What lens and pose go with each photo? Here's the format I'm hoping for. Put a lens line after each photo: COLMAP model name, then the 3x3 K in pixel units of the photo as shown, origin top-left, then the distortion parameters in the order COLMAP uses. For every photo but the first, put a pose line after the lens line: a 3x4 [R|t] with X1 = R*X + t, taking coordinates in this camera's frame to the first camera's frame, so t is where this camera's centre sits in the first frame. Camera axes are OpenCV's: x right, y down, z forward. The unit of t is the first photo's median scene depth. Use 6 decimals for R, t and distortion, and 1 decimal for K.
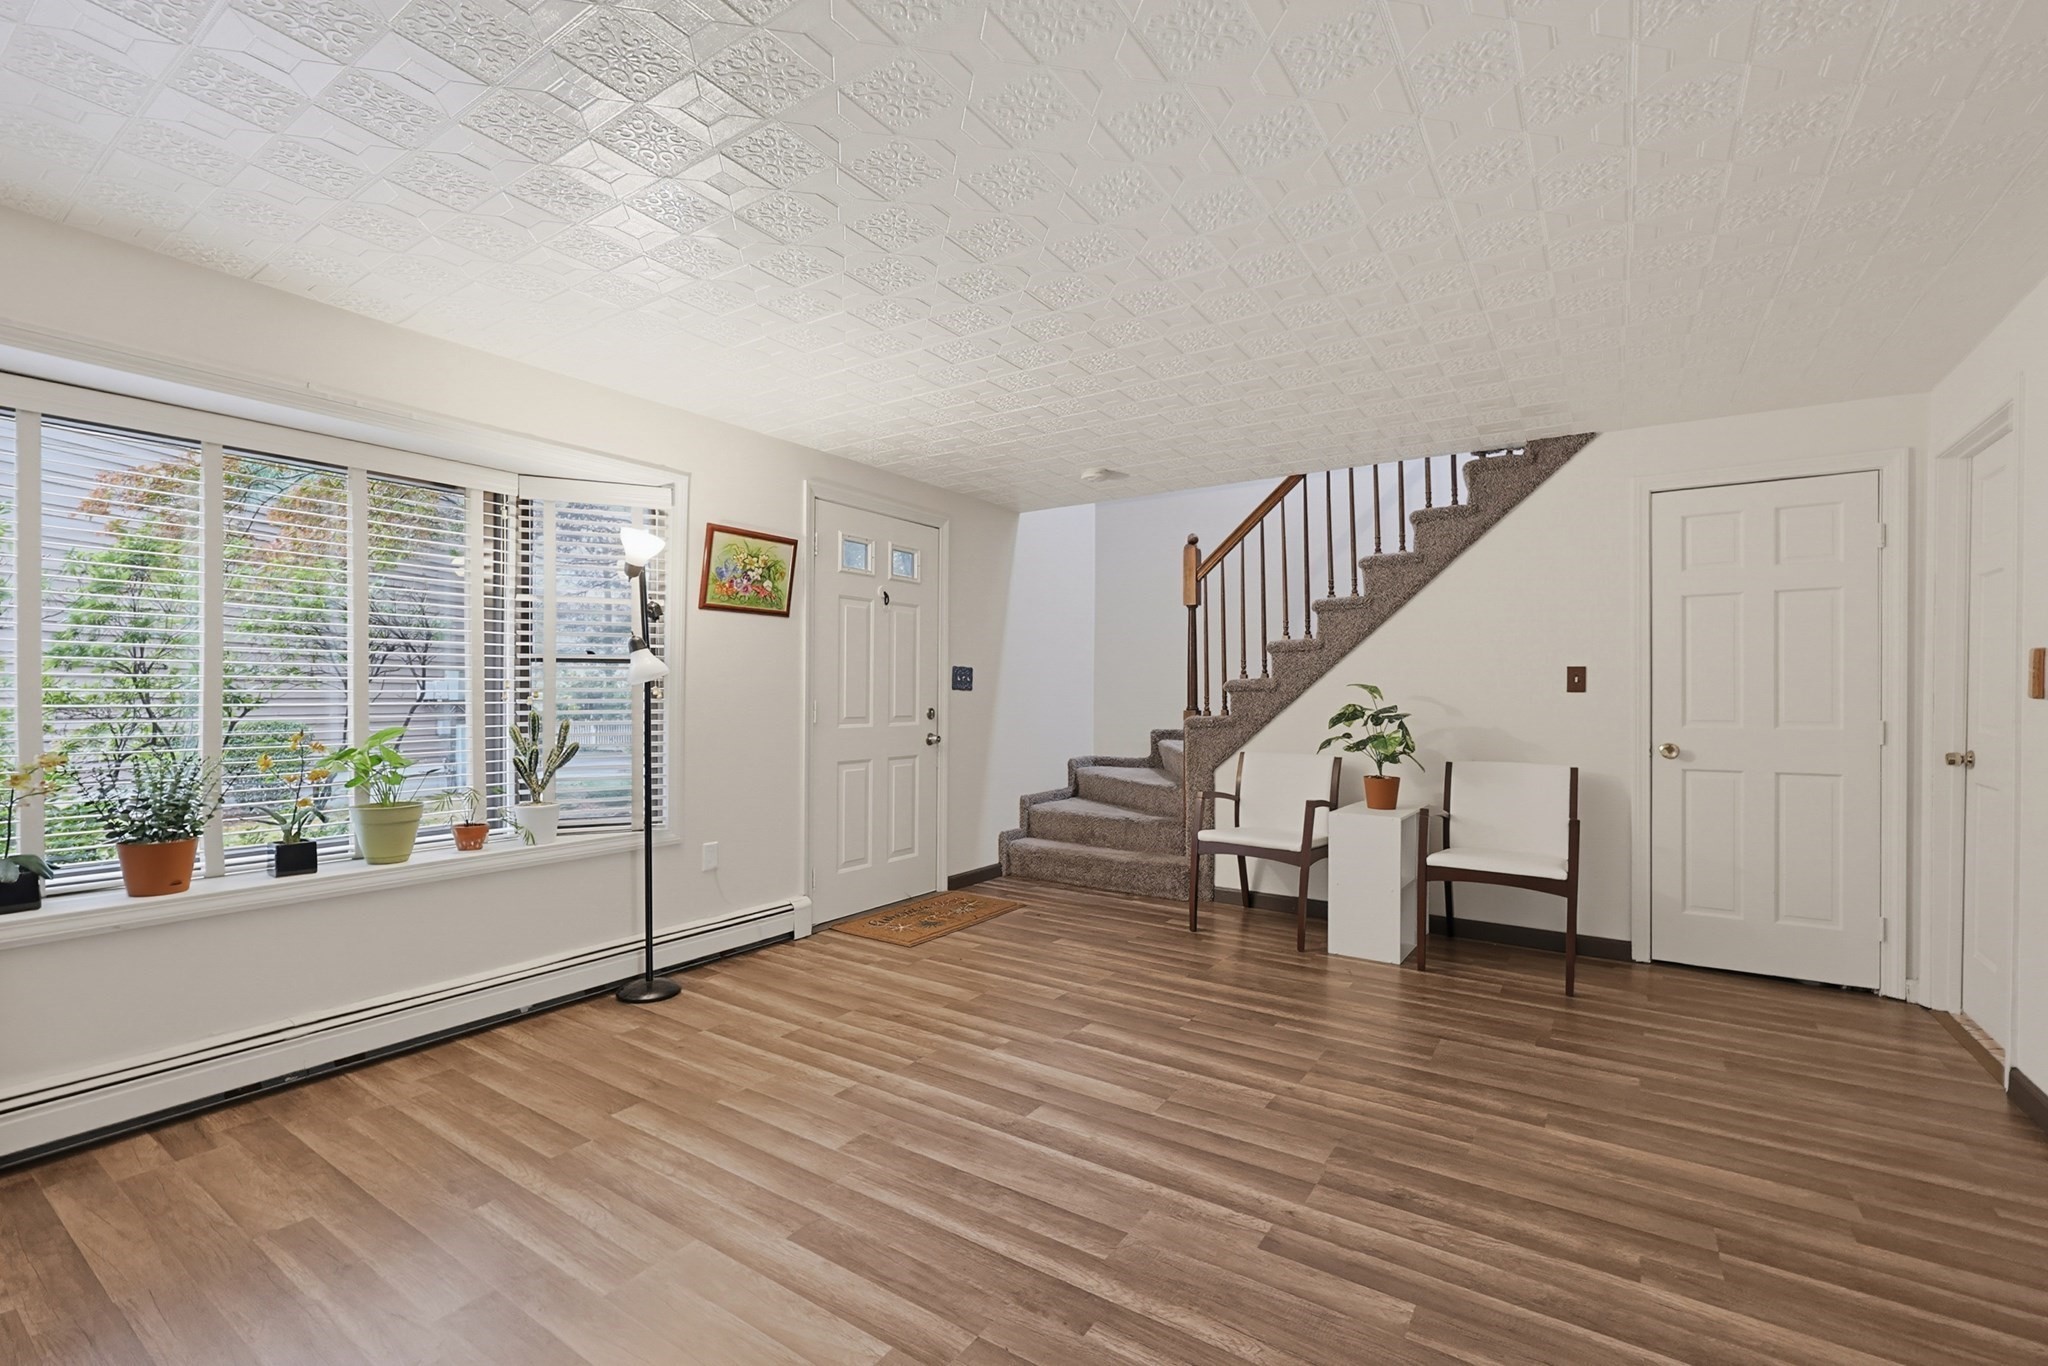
lens RADIAL K [[873.3, 0, 1041.5], [0, 873.3, 685.0], [0, 0, 1]] dist [-0.001239, -0.000011]
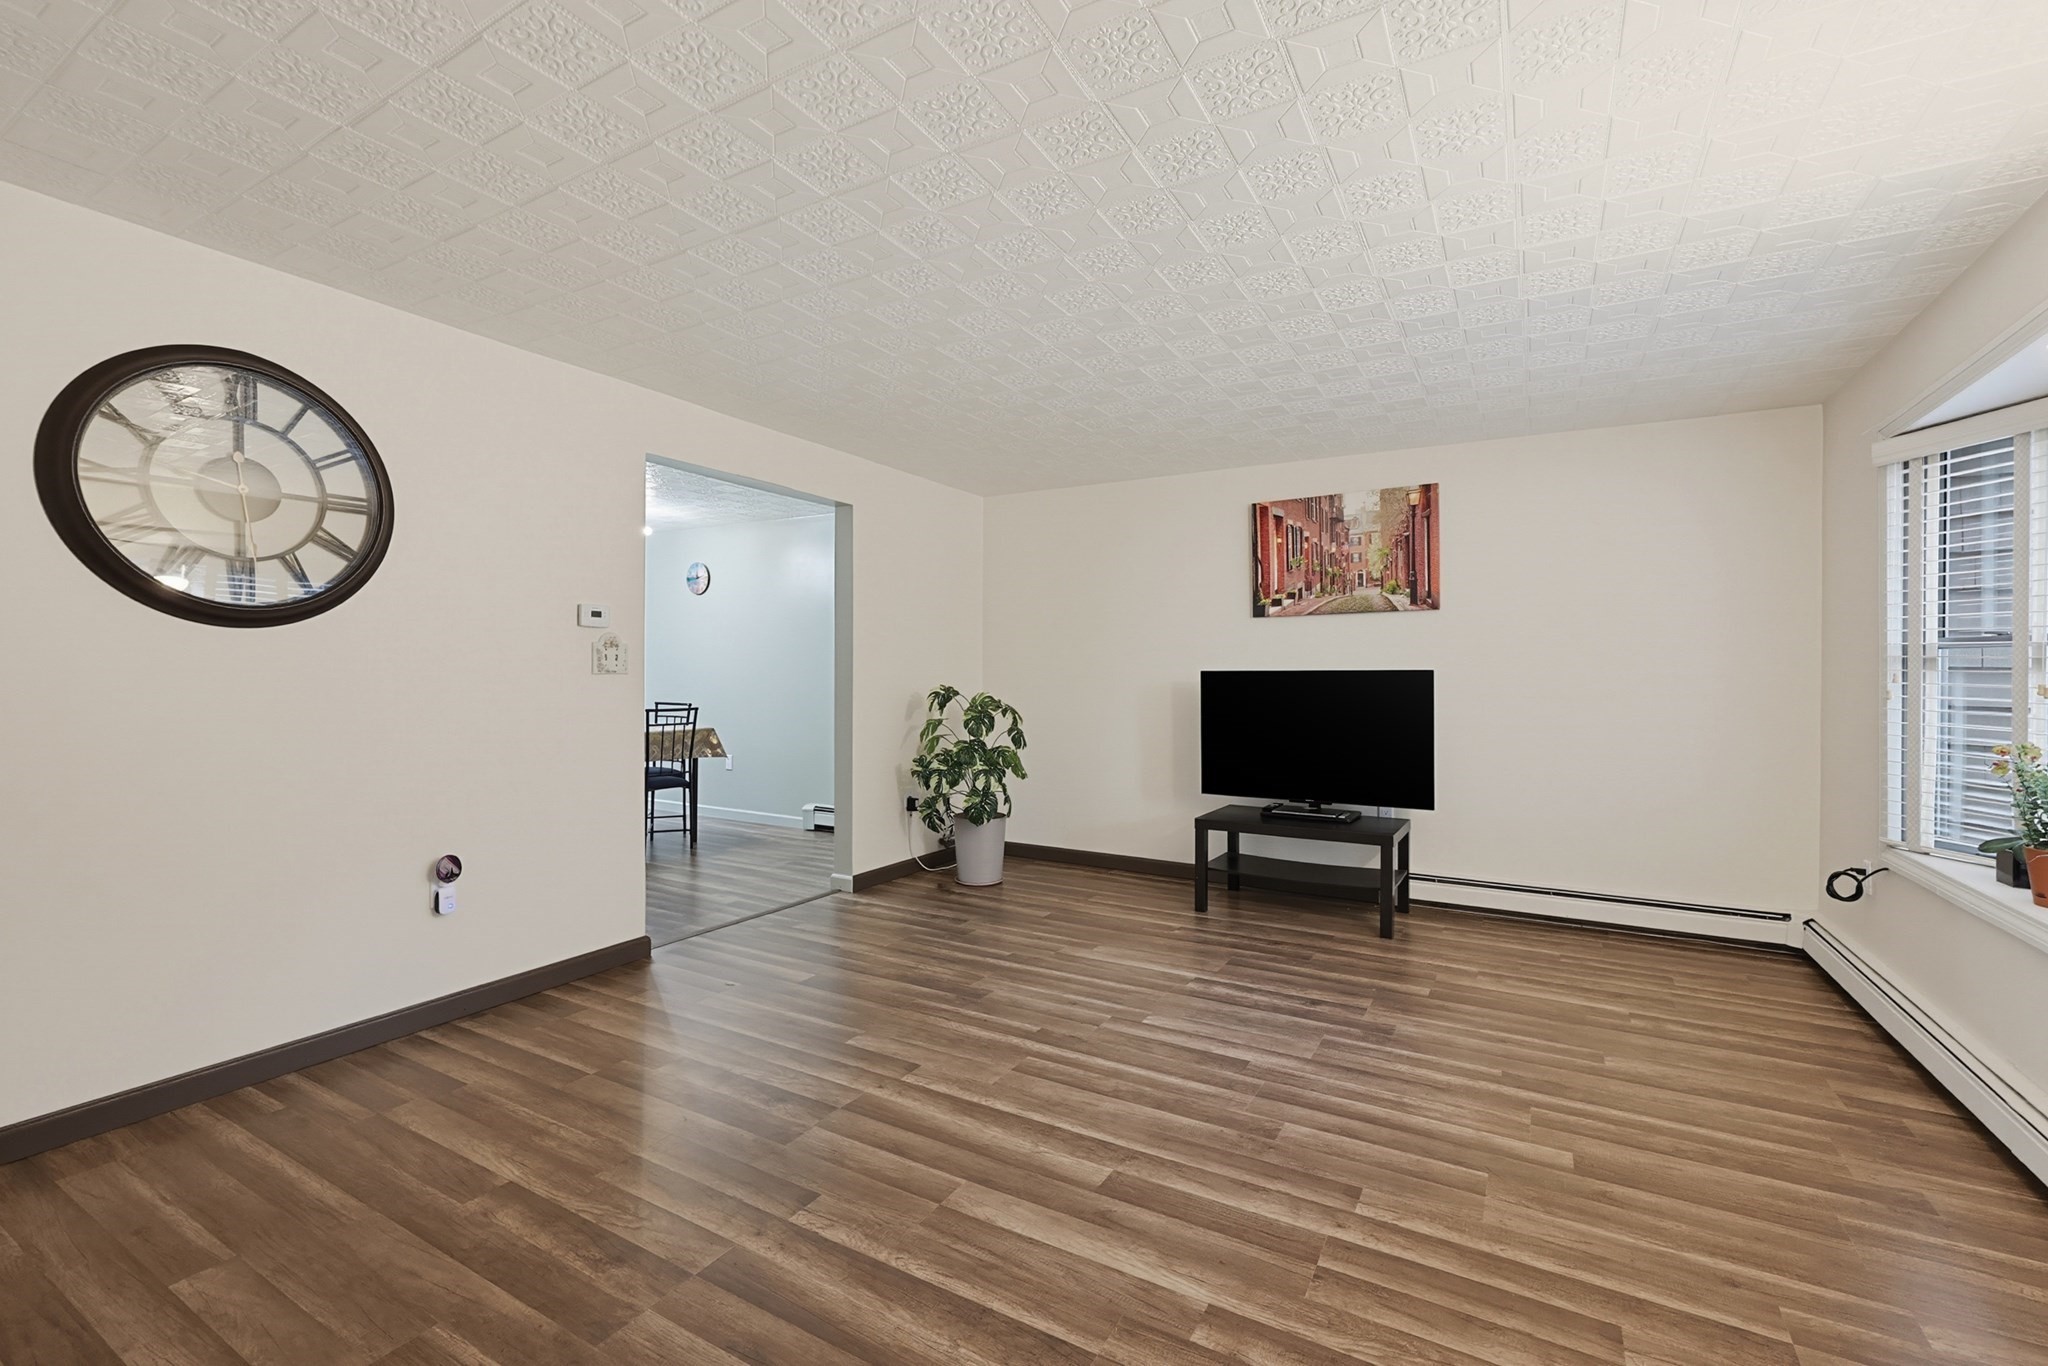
lens RADIAL K [[873.3, 0, 1041.5], [0, 873.3, 685.0], [0, 0, 1]] dist [-0.001239, -0.000011]
pose [[-0.998137, -0.006845, -0.060633, 0.100620], [-0.006830, 0.999977, -0.000456, 0.014685], [0.060635, -0.000041, -0.998160, 1.726338]]
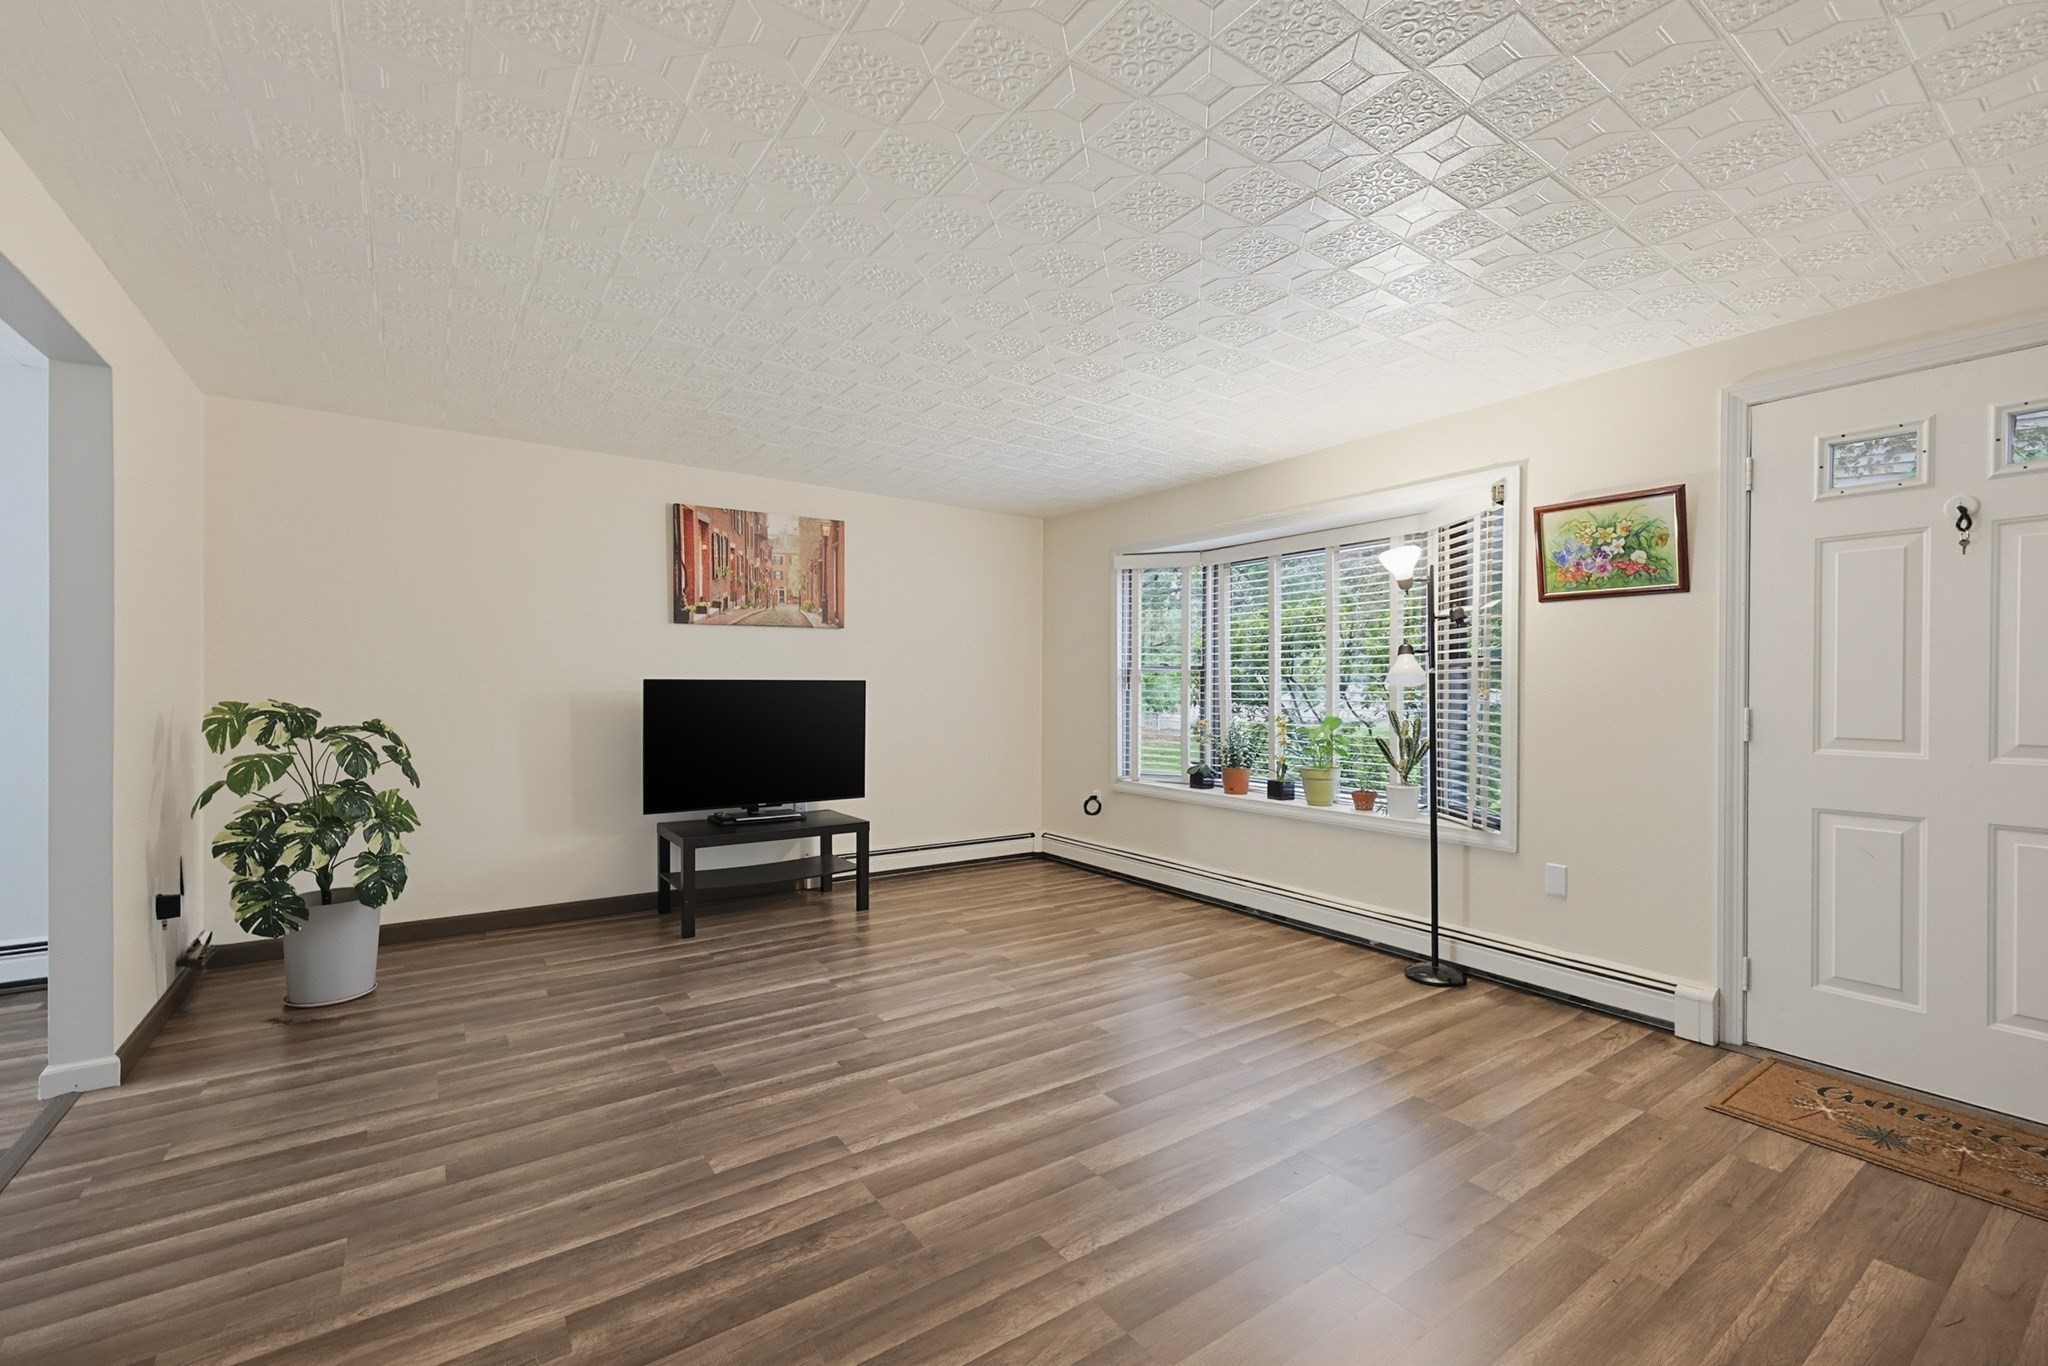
lens RADIAL K [[873.3, 0, 1041.5], [0, 873.3, 685.0], [0, 0, 1]] dist [-0.001239, -0.000011]
pose [[-0.356340, -0.004813, -0.934344, 0.930516], [0.002092, 0.999980, -0.005948, 0.004387], [0.934354, -0.004074, -0.356323, 1.219584]]
